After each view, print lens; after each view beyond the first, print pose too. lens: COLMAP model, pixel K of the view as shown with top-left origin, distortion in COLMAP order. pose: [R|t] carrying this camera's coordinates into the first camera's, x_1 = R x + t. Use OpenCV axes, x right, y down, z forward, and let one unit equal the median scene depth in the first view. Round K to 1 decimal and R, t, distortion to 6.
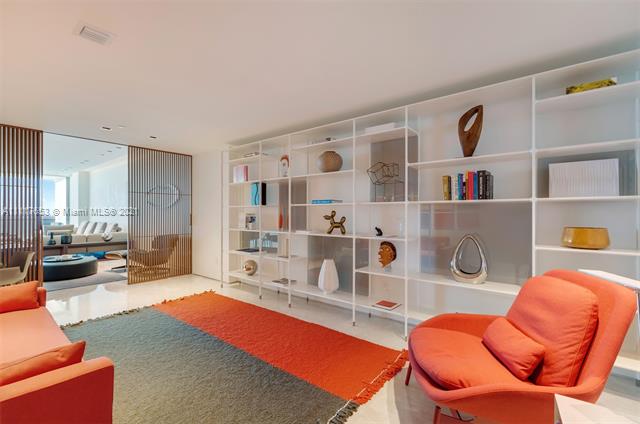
lens RADIAL K [[291.1, 0, 321.3], [0, 291.1, 217.1], [0, 0, 1]] dist [0.000460, -0.000157]
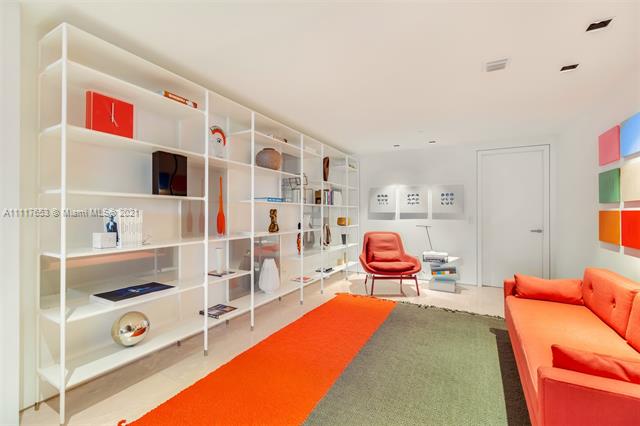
lens RADIAL K [[291.1, 0, 319.7], [0, 291.1, 208.3], [0, 0, 1]] dist [0.000460, -0.000157]
pose [[-0.187410, 0.000406, 0.982282, -0.968589], [-0.006794, 0.999975, -0.001710, -0.023165], [-0.982258, -0.006994, -0.187403, 1.020609]]
